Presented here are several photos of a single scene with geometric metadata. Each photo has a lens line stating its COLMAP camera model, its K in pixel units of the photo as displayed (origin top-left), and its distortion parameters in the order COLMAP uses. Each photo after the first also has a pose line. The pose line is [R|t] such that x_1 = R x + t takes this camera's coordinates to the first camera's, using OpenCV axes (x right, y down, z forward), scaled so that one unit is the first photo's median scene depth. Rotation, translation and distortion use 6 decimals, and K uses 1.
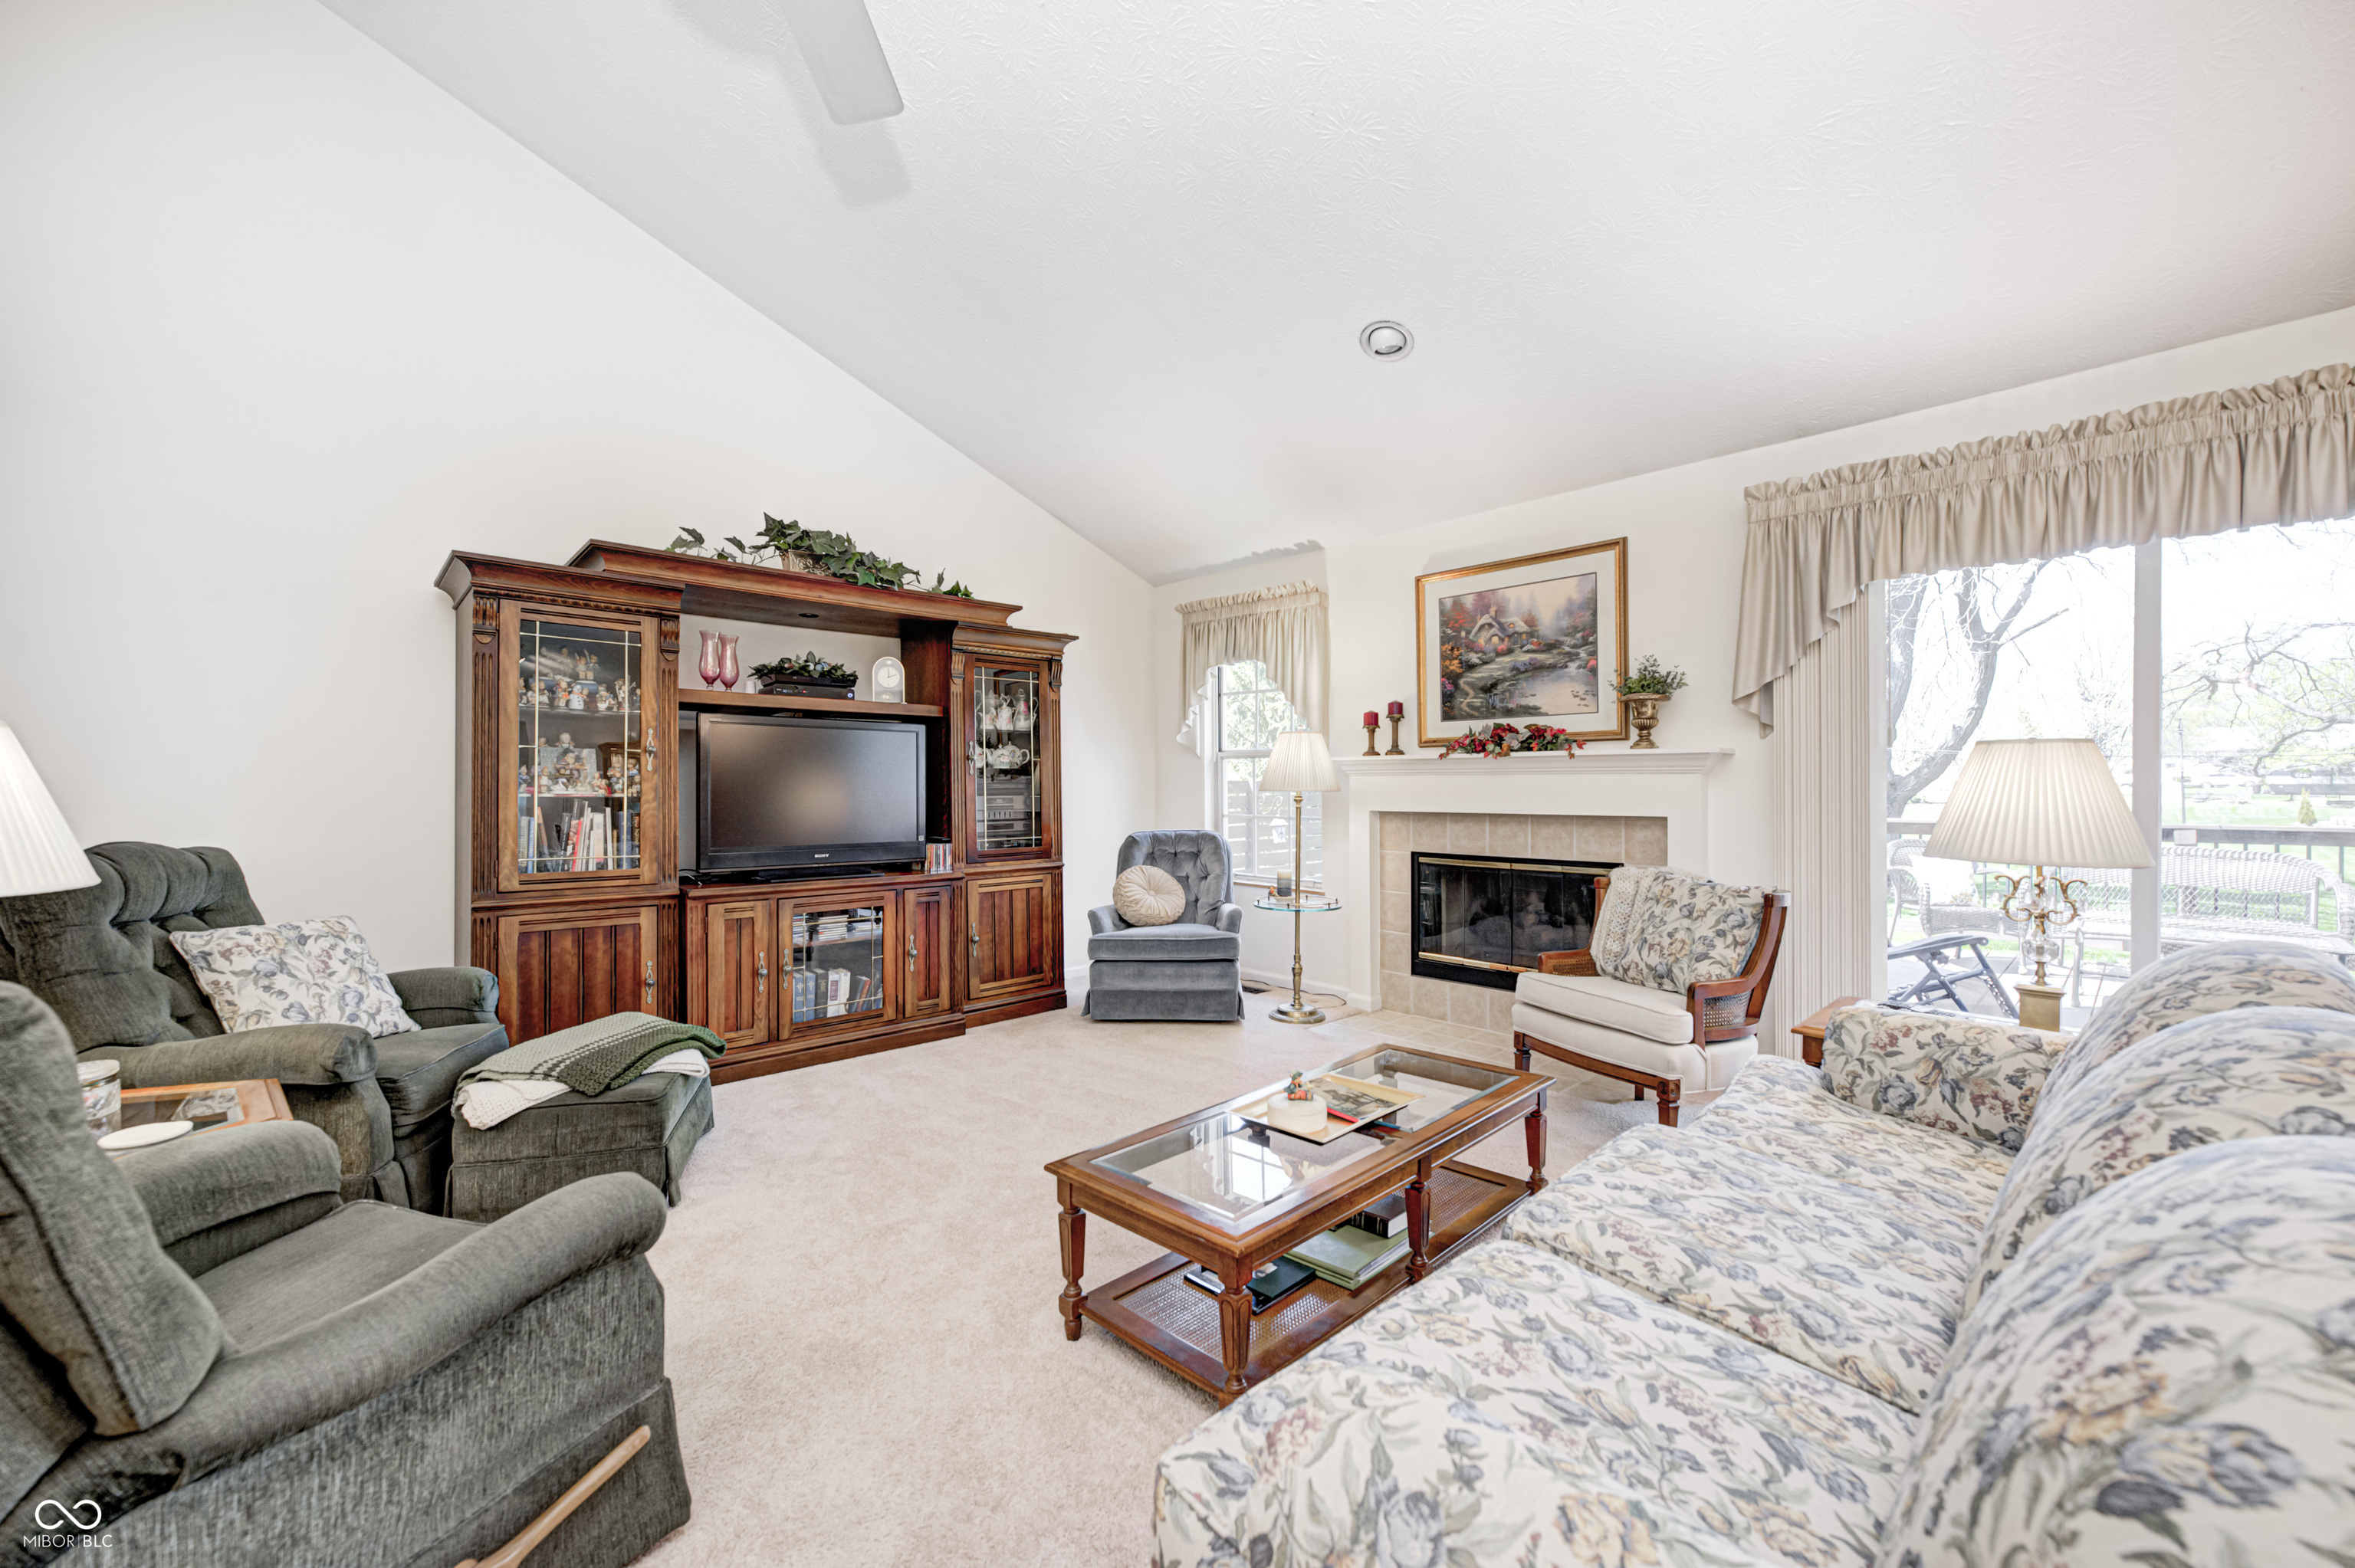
lens RADIAL K [[920.4, 0, 1177.5], [0, 920.4, 790.3], [0, 0, 1]] dist [0.000725, 0.000014]
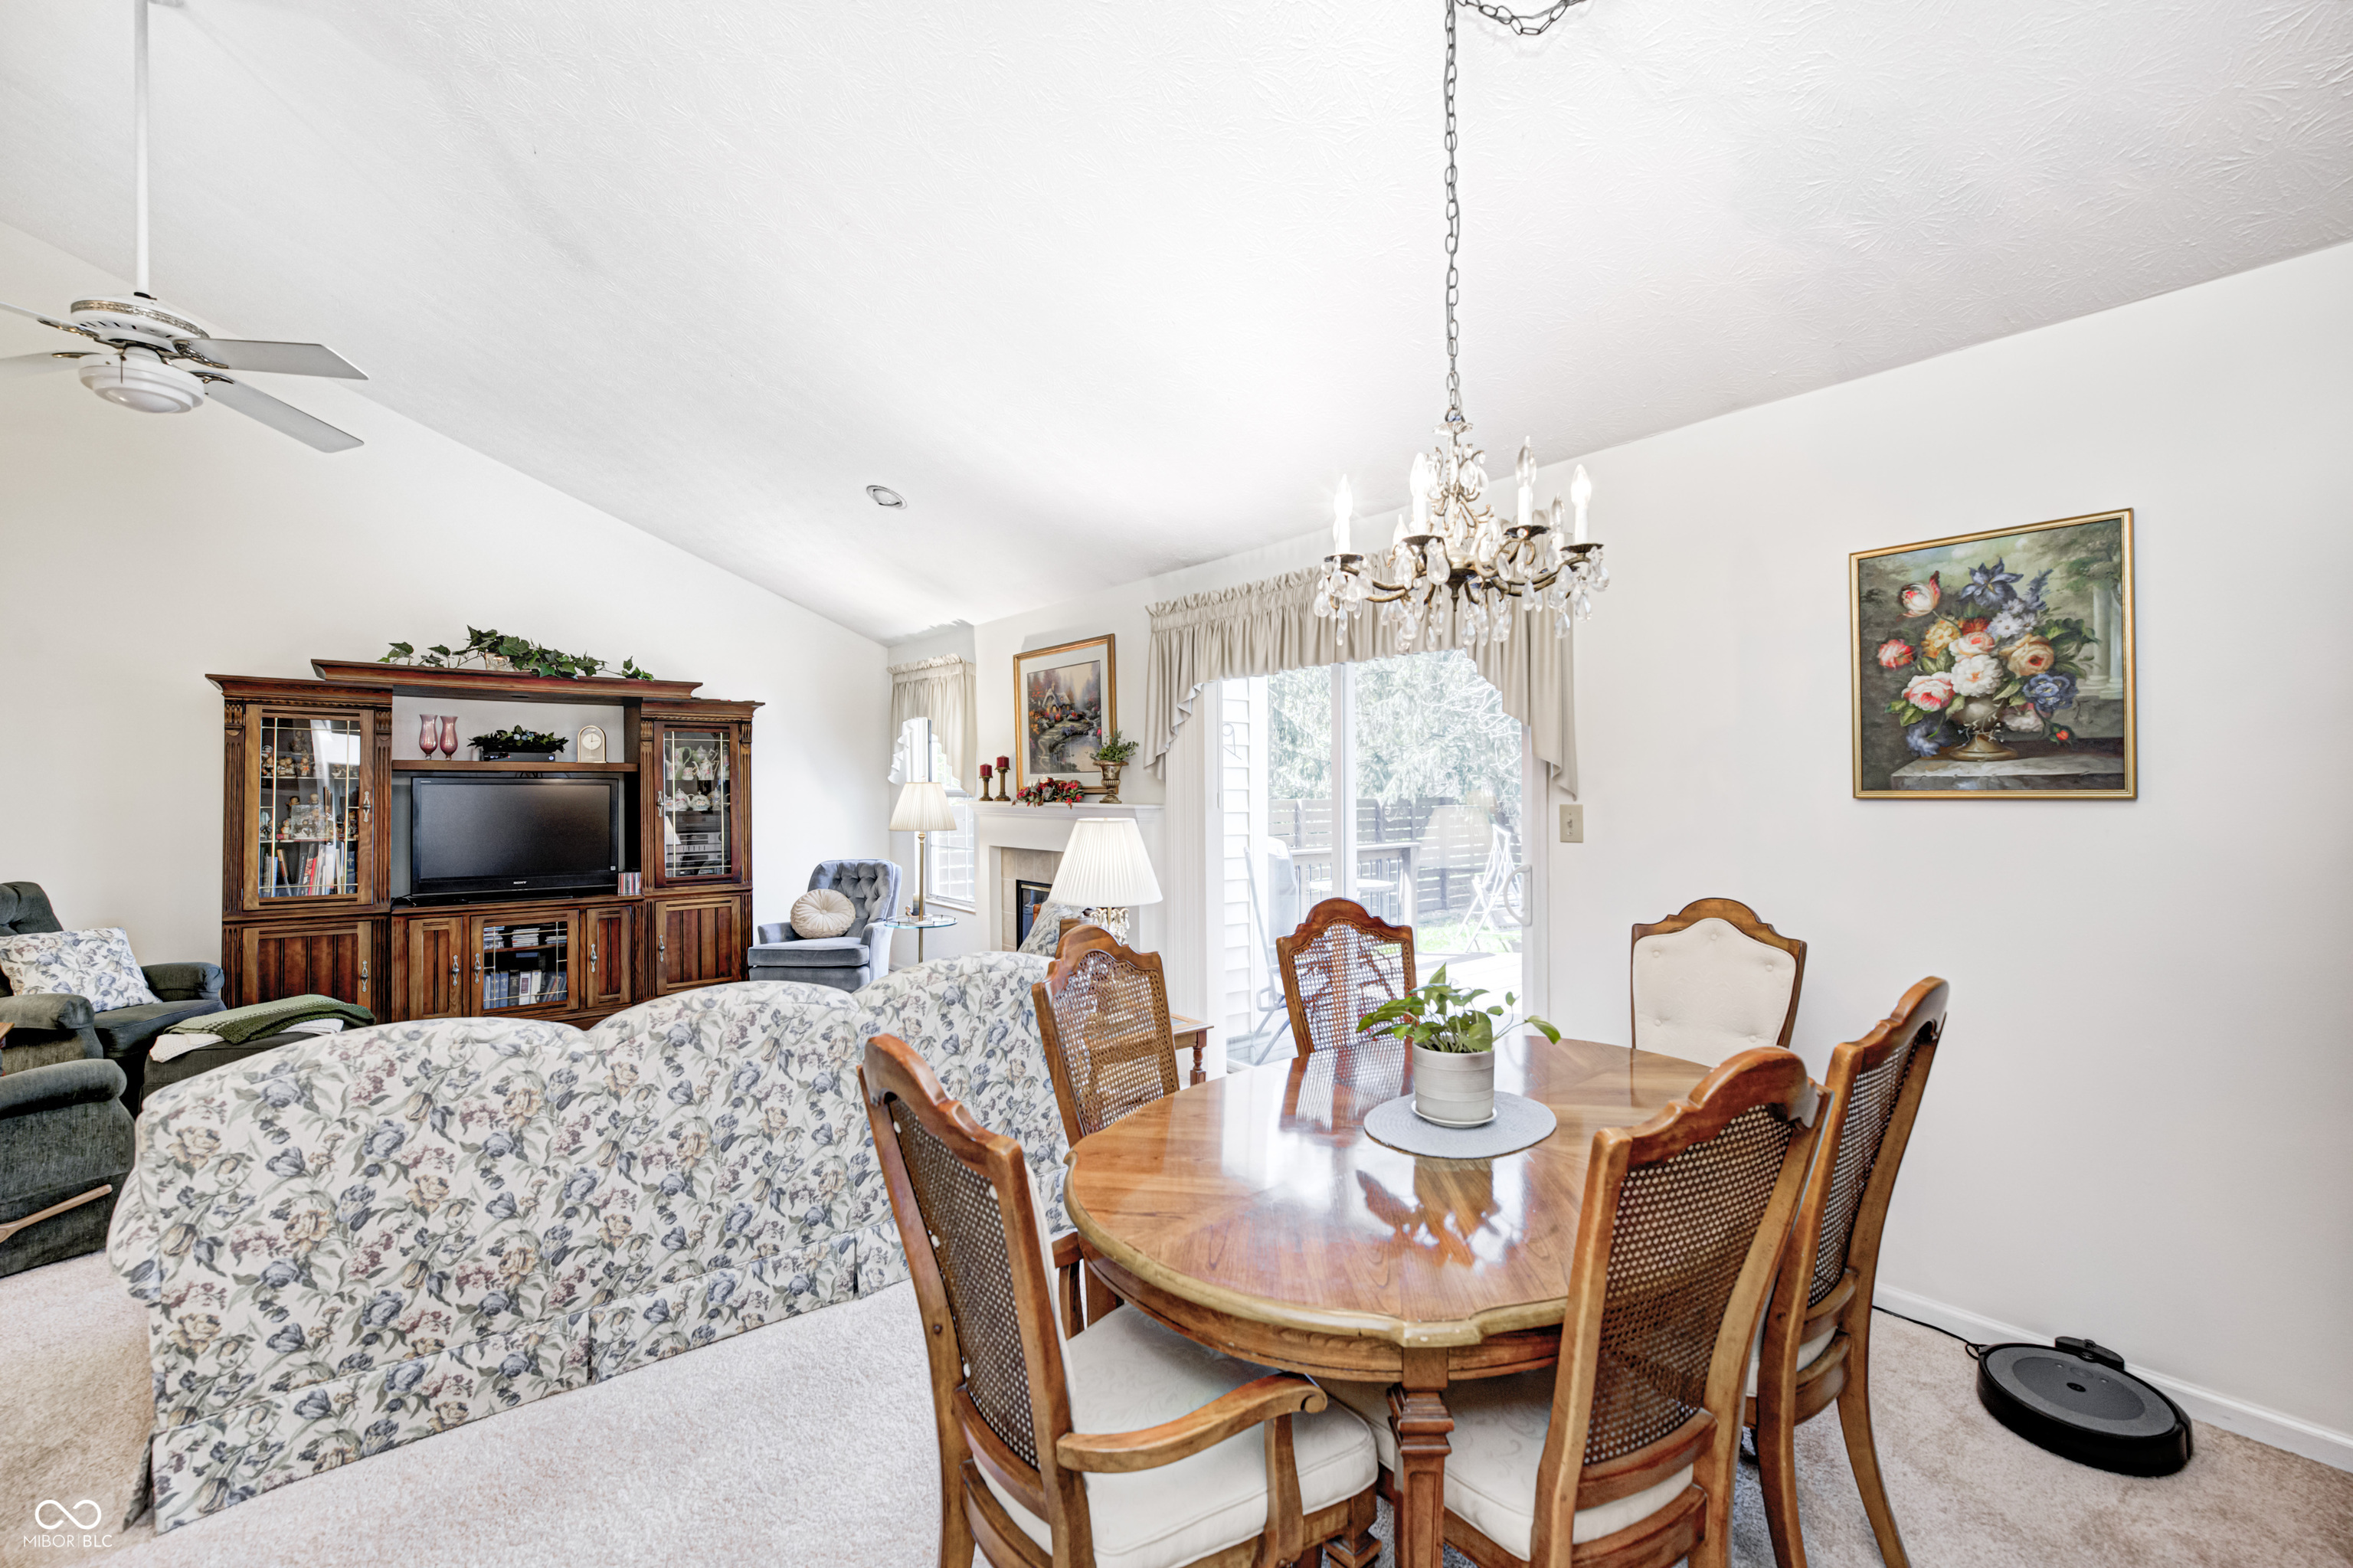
lens RADIAL K [[986.9, 0, 1168.3], [0, 986.9, 789.1], [0, 0, 1]] dist [0.002740, 0.000084]
pose [[0.997144, -0.002806, -0.075476, 0.673697], [0.002393, 0.999982, -0.005566, -0.054745], [0.075490, 0.005370, 0.997132, -0.350140]]
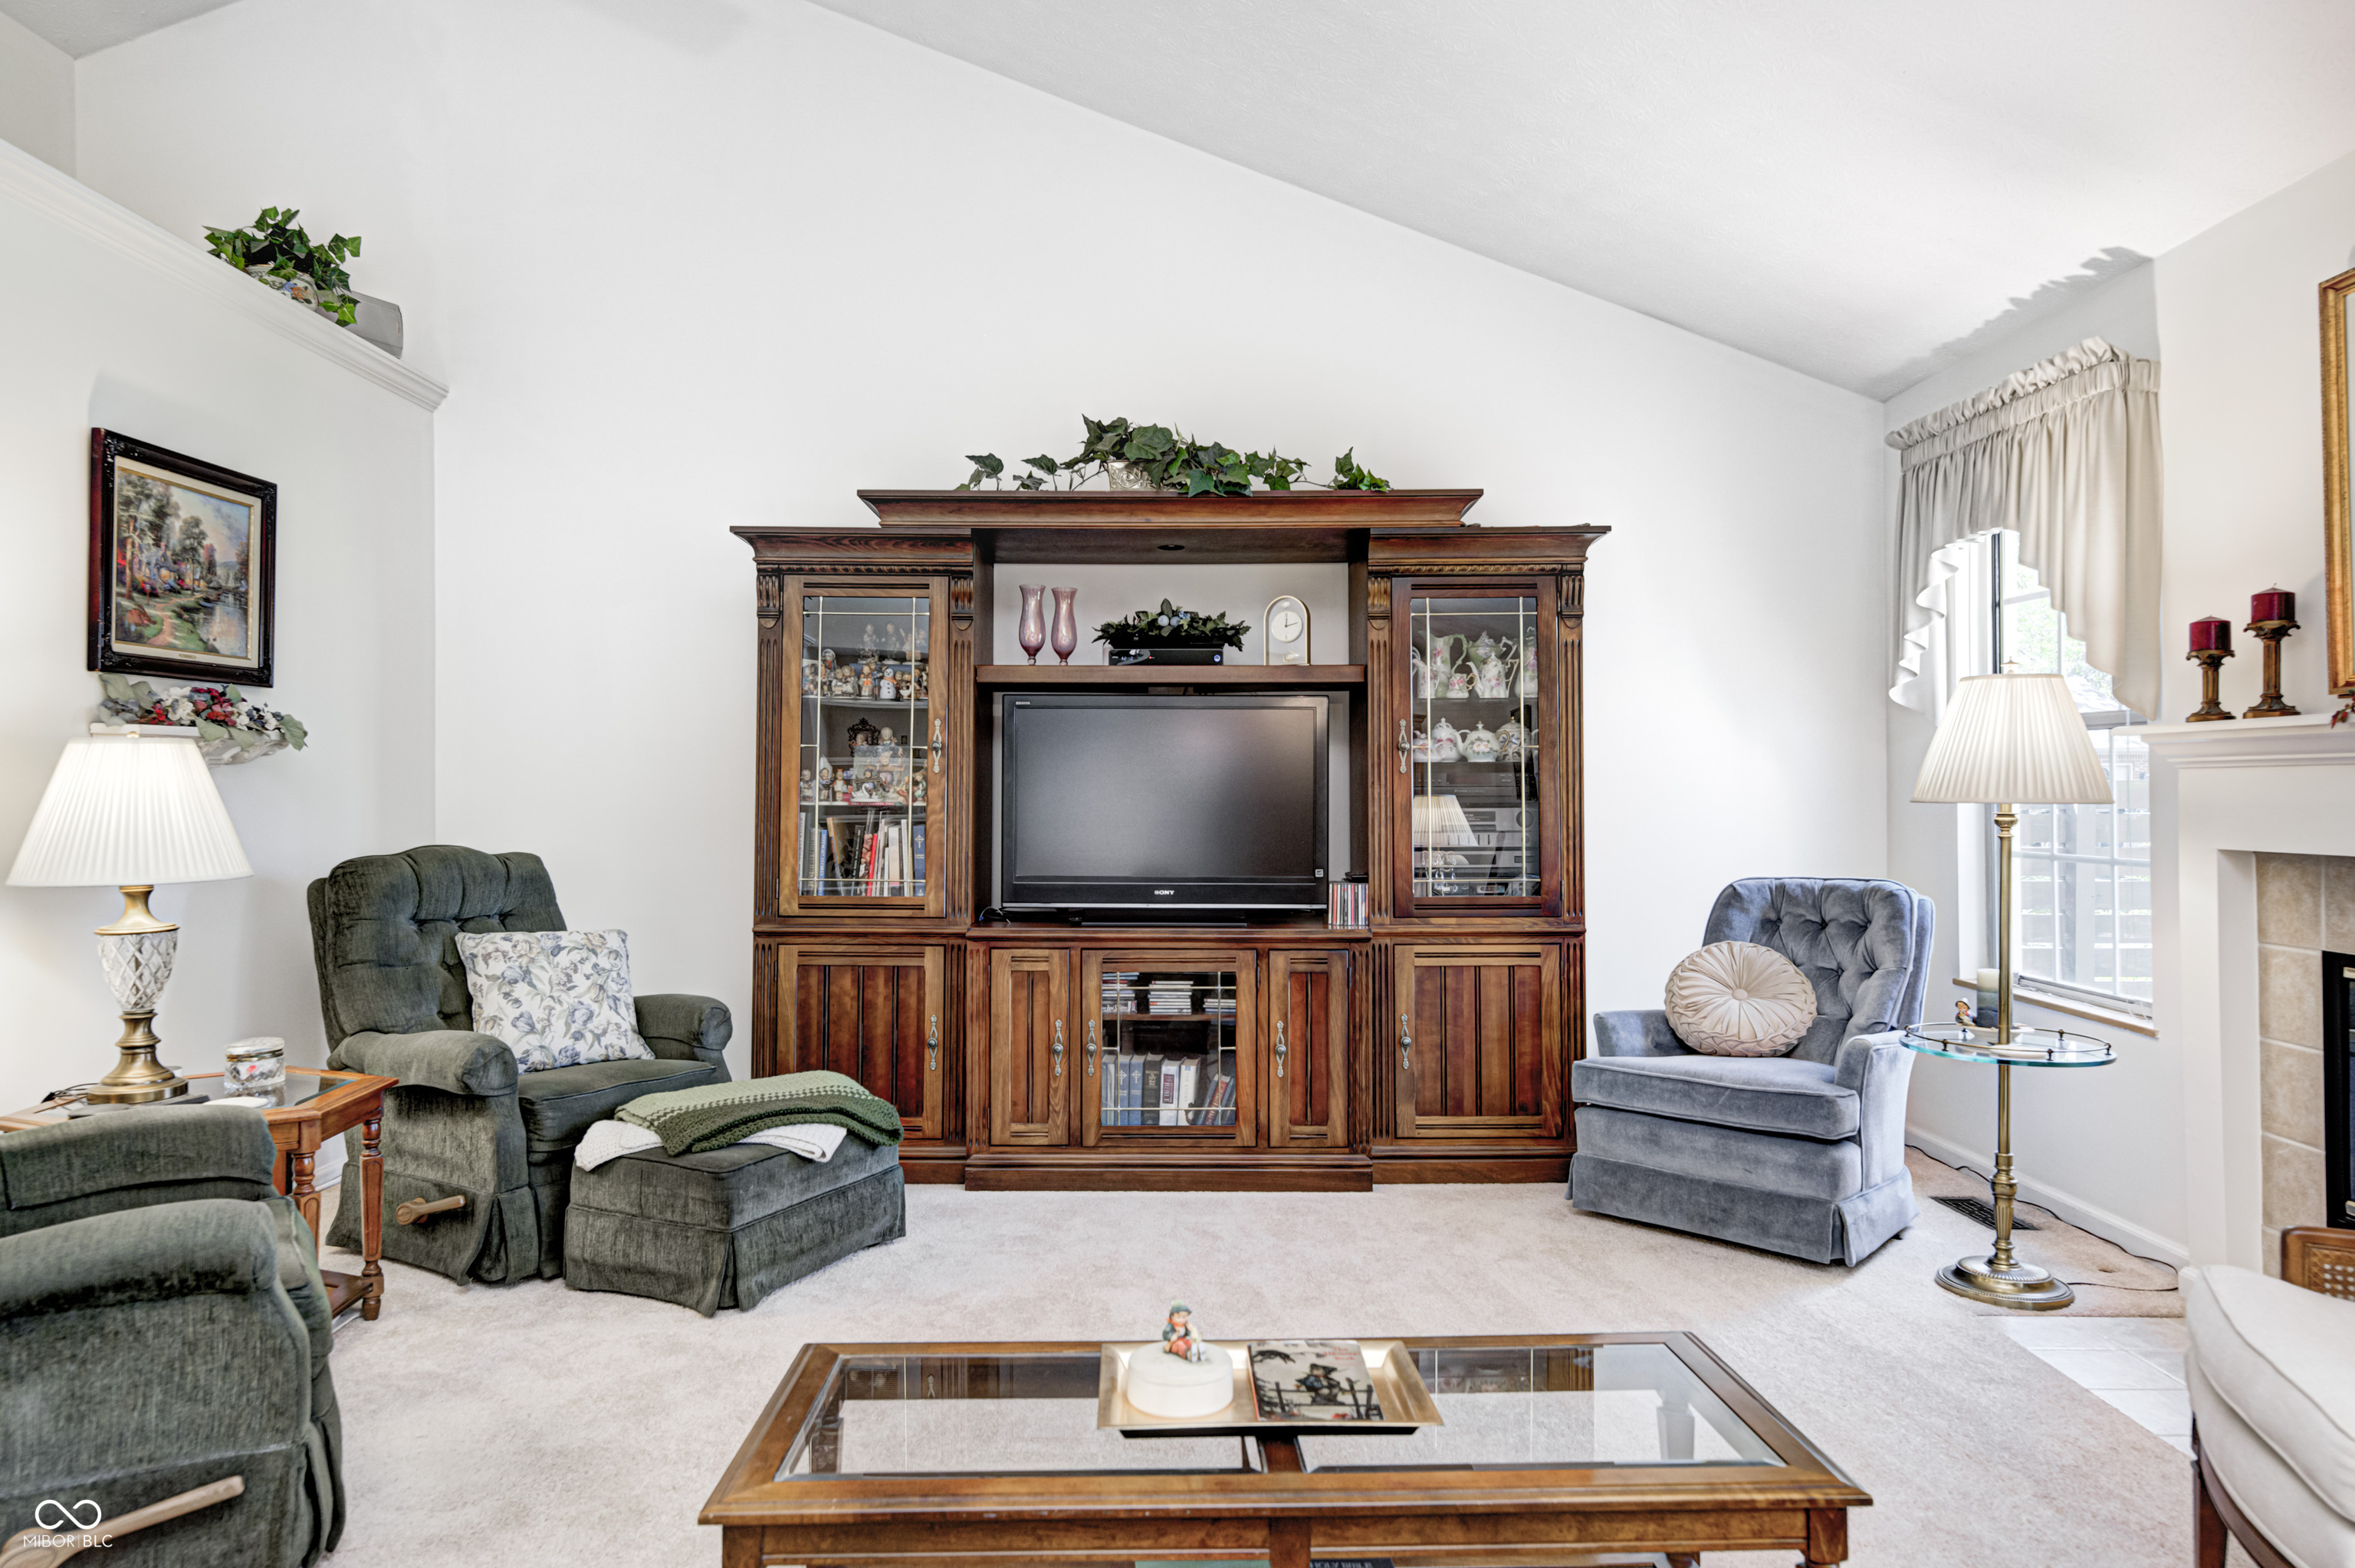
lens RADIAL K [[1517.1, 0, 1182.5], [0, 1517.1, 787.5], [0, 0, 1]] dist [0.020448, 0.000219]
pose [[0.731160, -0.002180, -0.682203, 0.425846], [-0.002209, 0.999982, -0.005563, -0.001855], [0.682203, 0.005574, 0.731142, 0.181530]]
